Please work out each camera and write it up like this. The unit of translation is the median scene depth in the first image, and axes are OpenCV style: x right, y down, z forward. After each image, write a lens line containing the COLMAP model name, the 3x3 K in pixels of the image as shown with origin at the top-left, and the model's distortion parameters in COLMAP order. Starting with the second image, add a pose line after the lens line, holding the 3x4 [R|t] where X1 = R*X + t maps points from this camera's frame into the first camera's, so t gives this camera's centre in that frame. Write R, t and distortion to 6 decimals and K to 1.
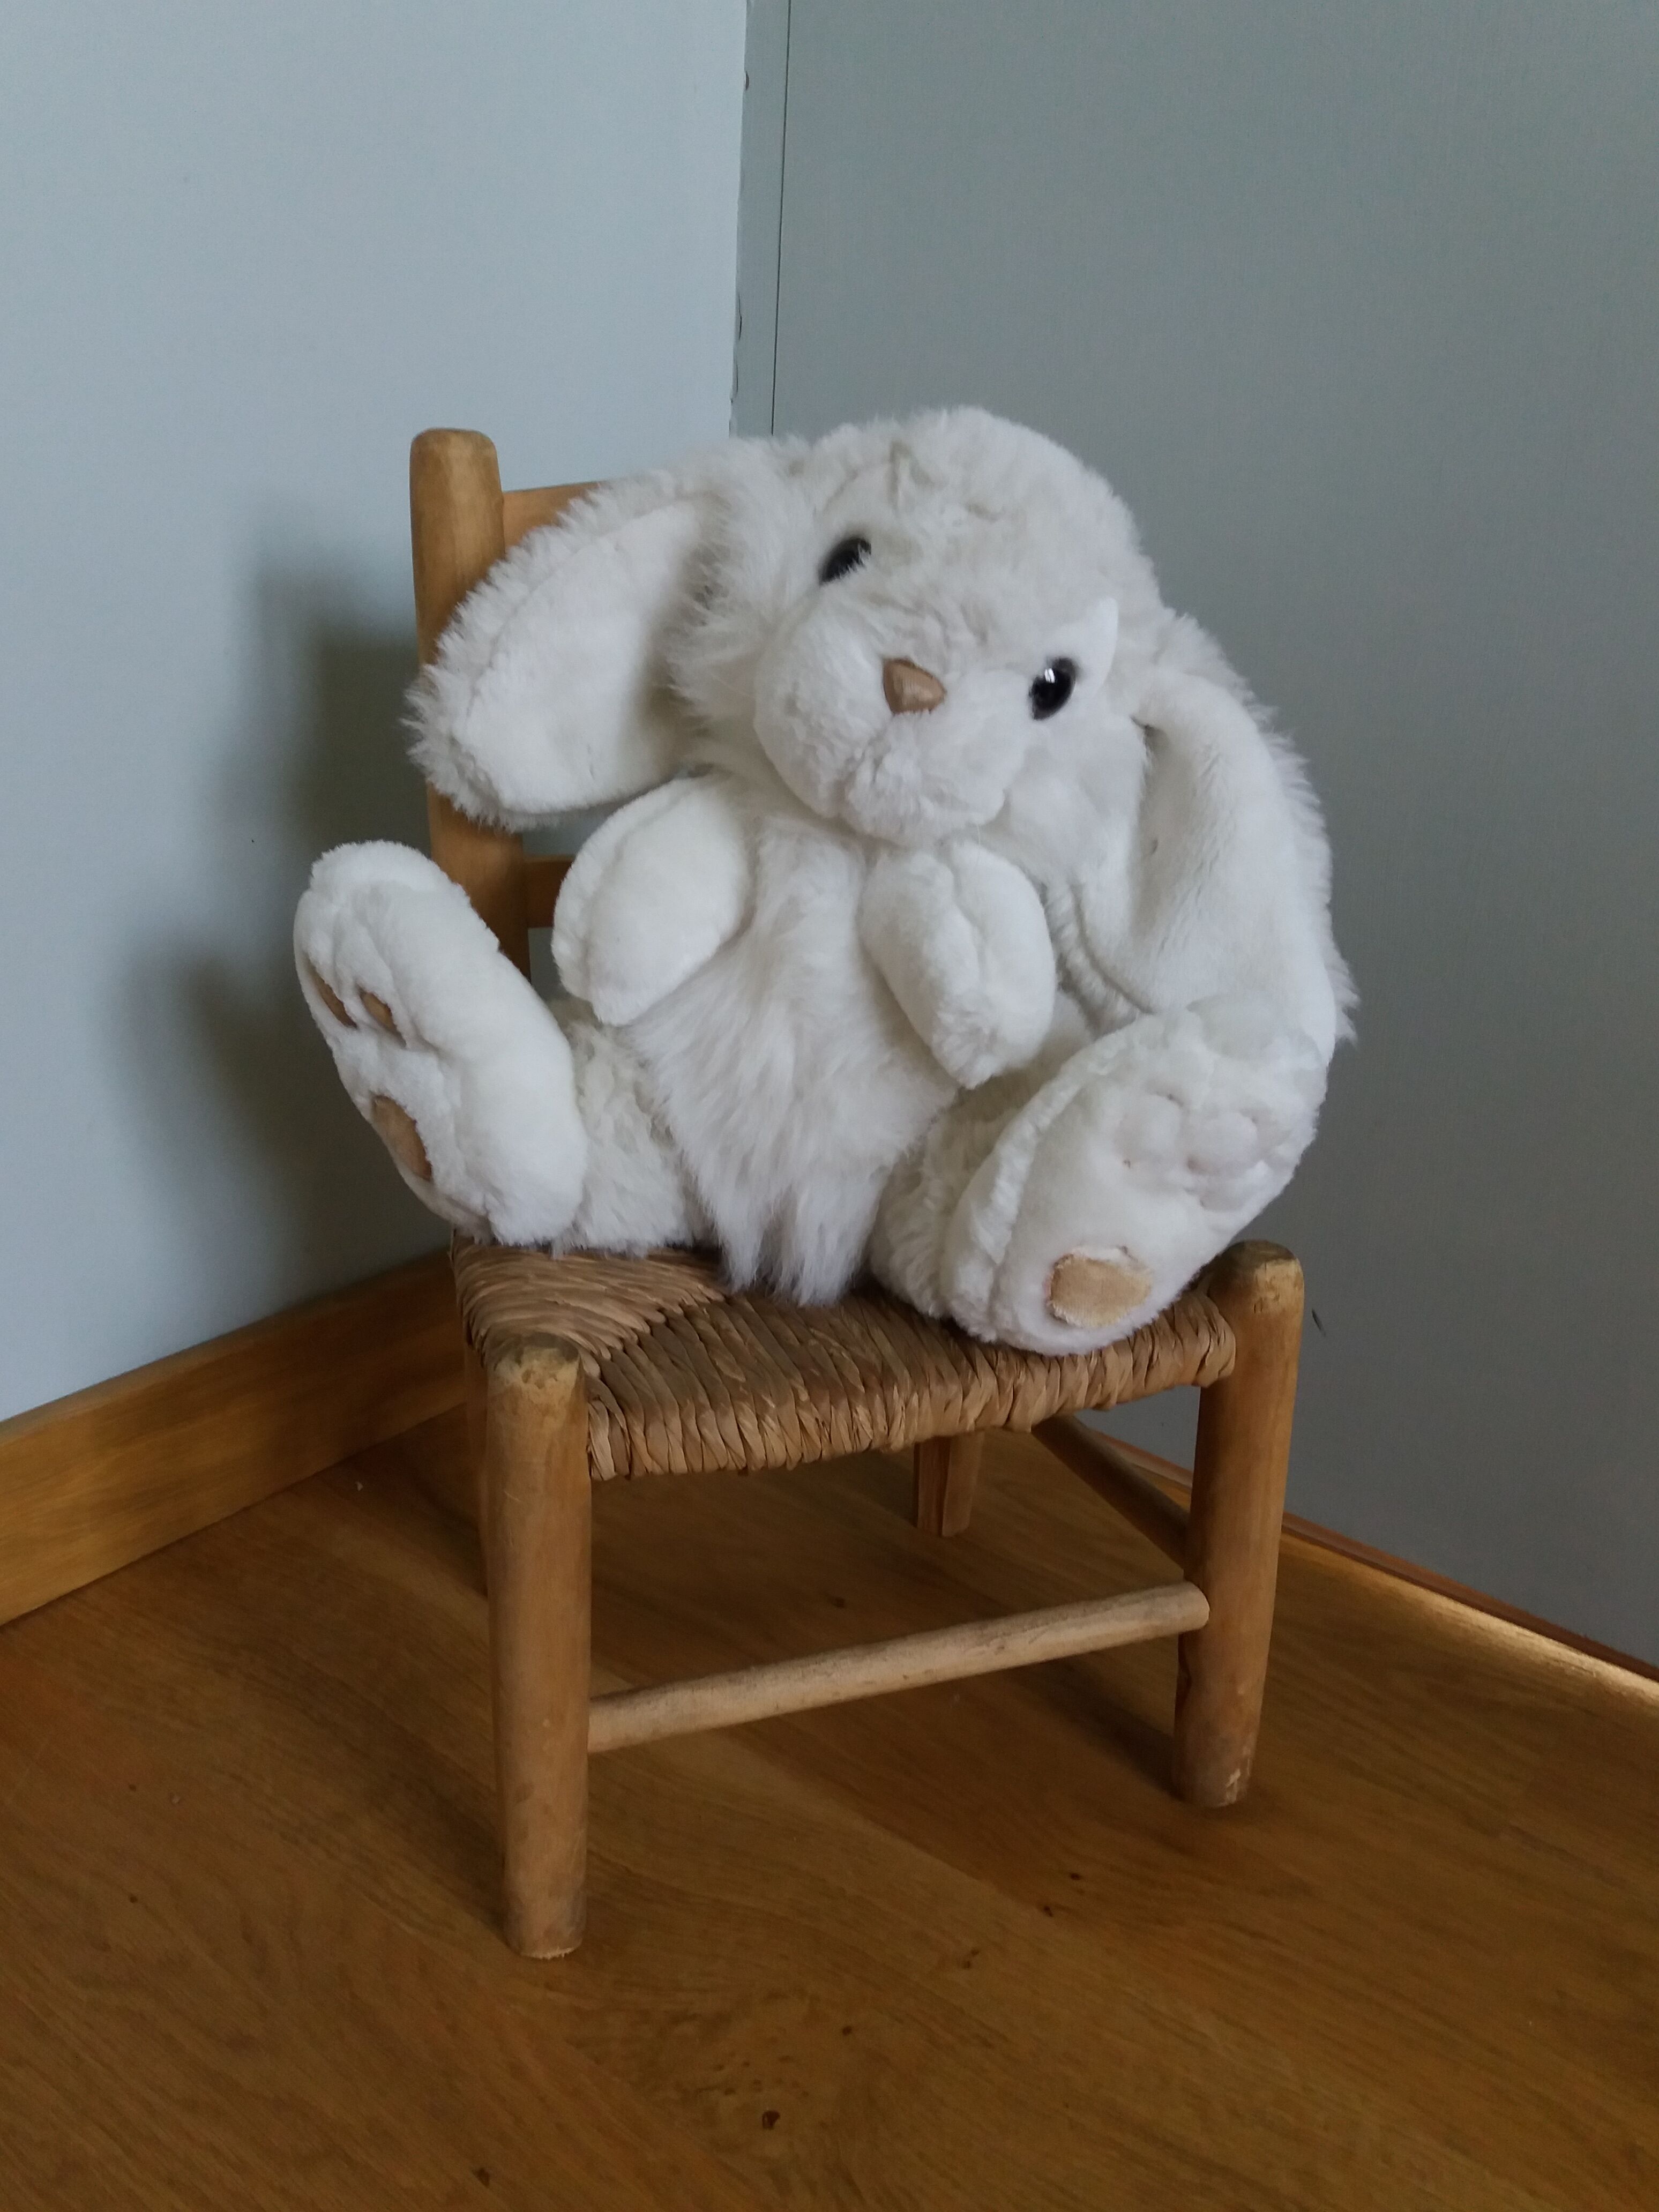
lens RADIAL K [[1713.5, 0, 817.5], [0, 1713.5, 1122.4], [0, 0, 1]] dist [0.003165, -0.005146]
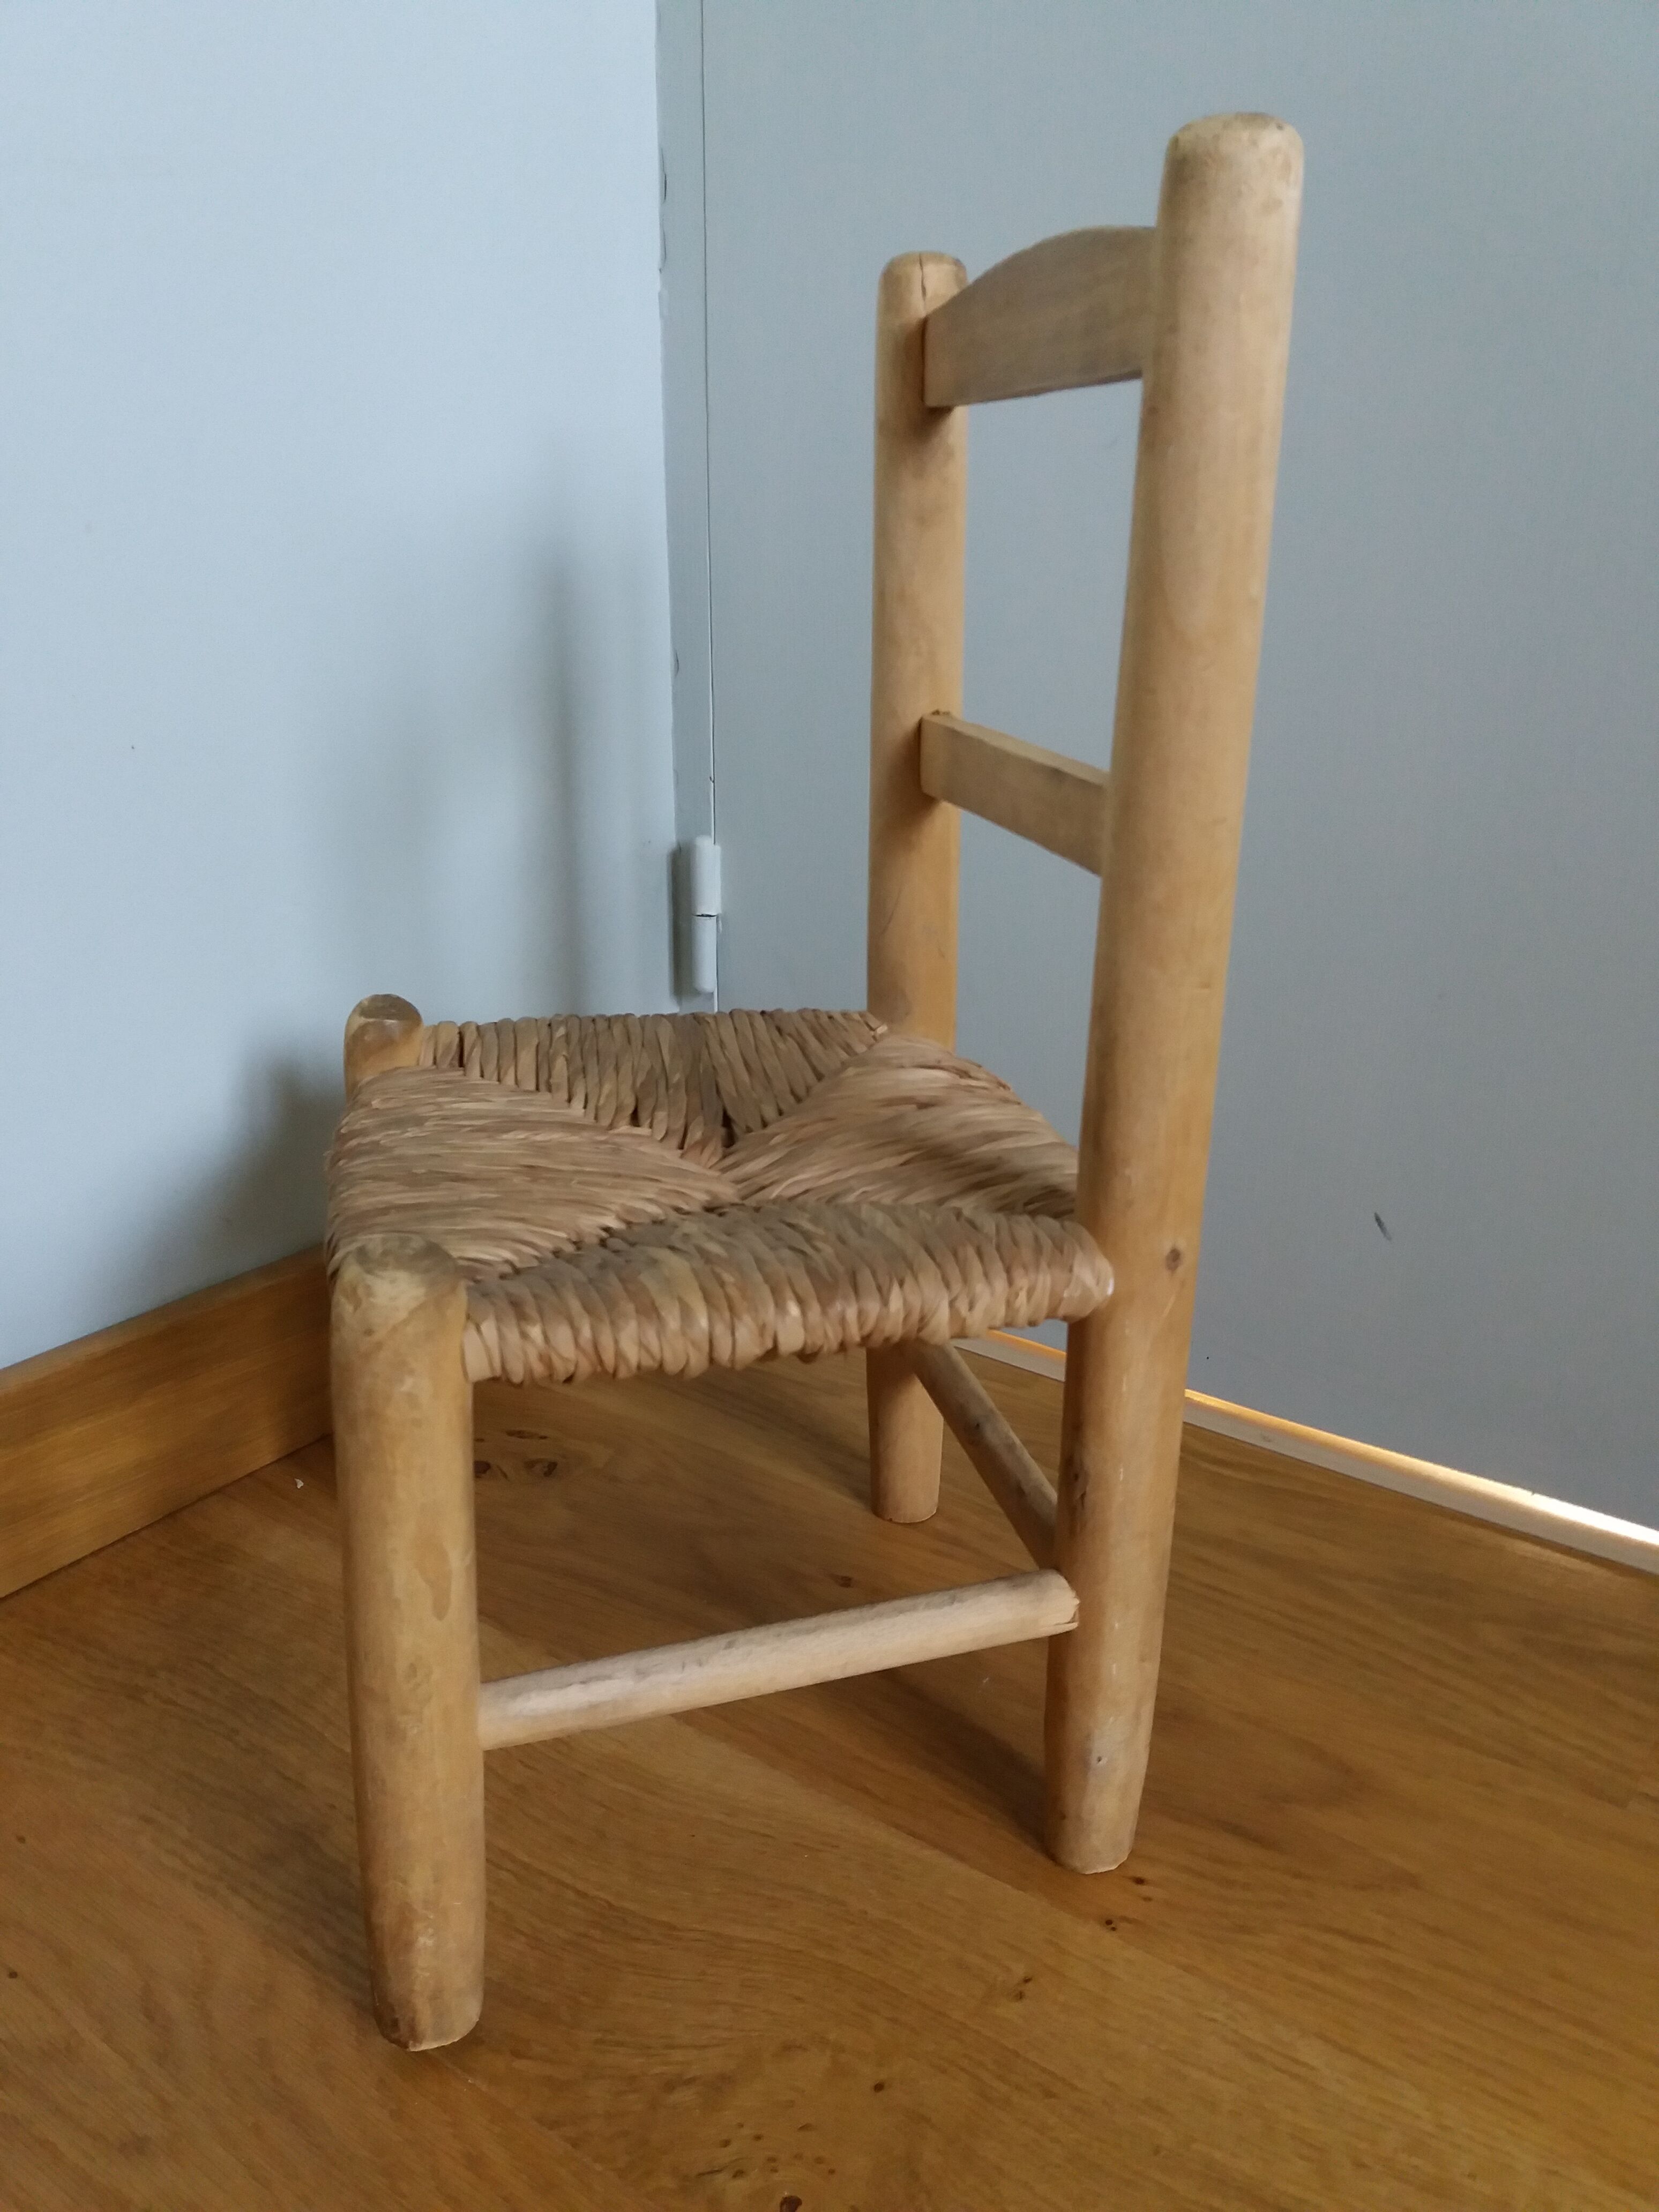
lens RADIAL K [[1713.5, 0, 822.1], [0, 1713.5, 1095.4], [0, 0, 1]] dist [0.003165, -0.005146]
pose [[0.998572, -0.052446, 0.010133, 0.006242], [0.052642, 0.998410, -0.020168, 0.066784], [-0.009059, 0.020673, 0.999745, 0.160255]]
